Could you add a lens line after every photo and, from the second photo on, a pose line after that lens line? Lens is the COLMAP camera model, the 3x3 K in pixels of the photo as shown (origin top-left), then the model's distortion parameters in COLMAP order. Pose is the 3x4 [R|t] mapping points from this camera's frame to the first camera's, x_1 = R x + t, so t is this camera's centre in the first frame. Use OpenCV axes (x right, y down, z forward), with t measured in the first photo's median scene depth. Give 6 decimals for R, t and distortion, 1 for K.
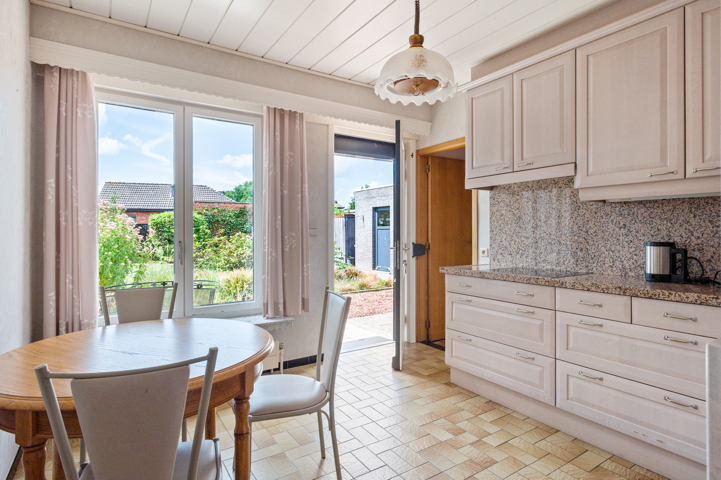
lens RADIAL K [[383.2, 0, 361.9], [0, 383.2, 232.3], [0, 0, 1]] dist [0.000468, -0.000842]
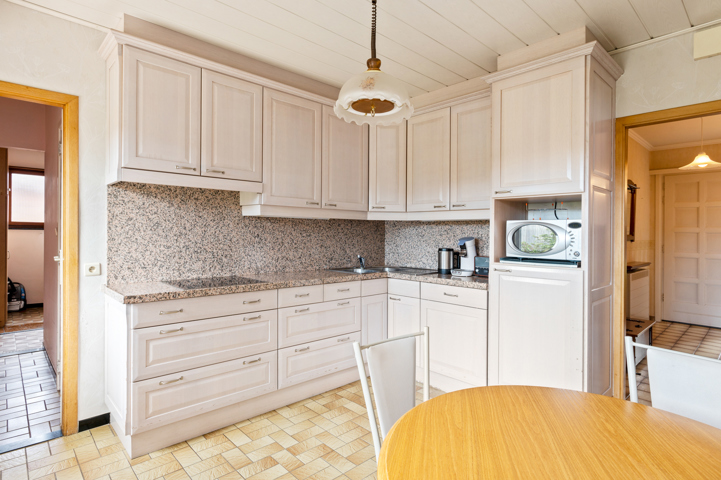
lens RADIAL K [[383.2, 0, 361.9], [0, 383.2, 232.3], [0, 0, 1]] dist [0.000468, -0.000842]
pose [[-0.176424, 0.002252, 0.984312, -0.596316], [-0.010201, 0.999939, -0.004116, -0.023632], [-0.984261, -0.010767, -0.176391, 0.814179]]
